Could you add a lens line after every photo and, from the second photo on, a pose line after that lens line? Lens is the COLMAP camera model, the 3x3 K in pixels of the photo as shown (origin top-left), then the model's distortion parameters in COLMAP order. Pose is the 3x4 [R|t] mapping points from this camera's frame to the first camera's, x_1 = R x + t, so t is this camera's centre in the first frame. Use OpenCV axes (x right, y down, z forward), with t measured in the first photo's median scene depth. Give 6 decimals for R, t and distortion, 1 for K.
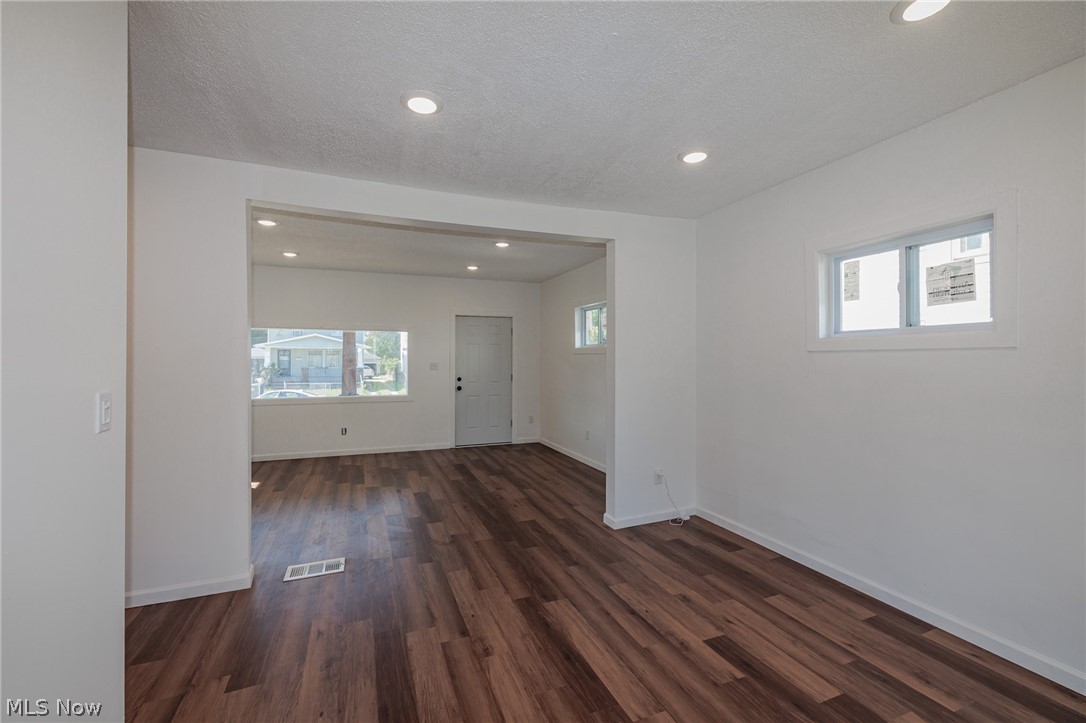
lens RADIAL K [[453.8, 0, 536.8], [0, 453.8, 360.2], [0, 0, 1]] dist [0.000244, -0.000632]
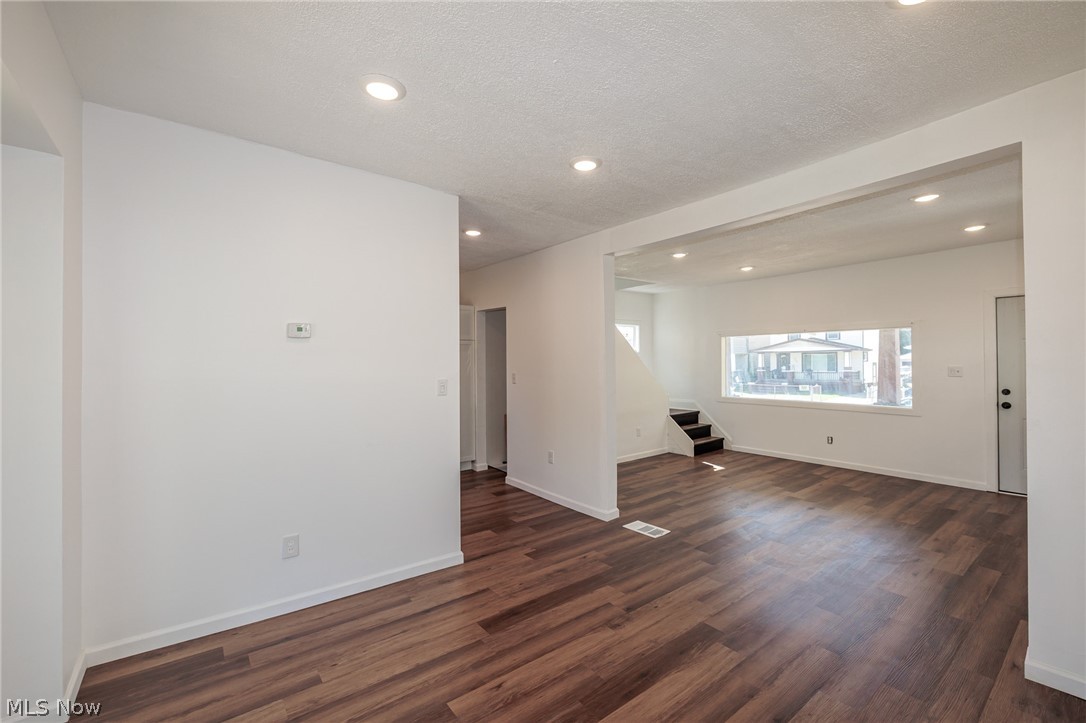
lens RADIAL K [[453.8, 0, 542.9], [0, 453.8, 359.3], [0, 0, 1]] dist [0.000244, -0.000632]
pose [[0.283518, -0.008787, -0.958927, 0.628906], [0.001049, 0.999960, -0.008853, -0.002341], [0.958966, 0.001504, 0.283516, 0.351776]]
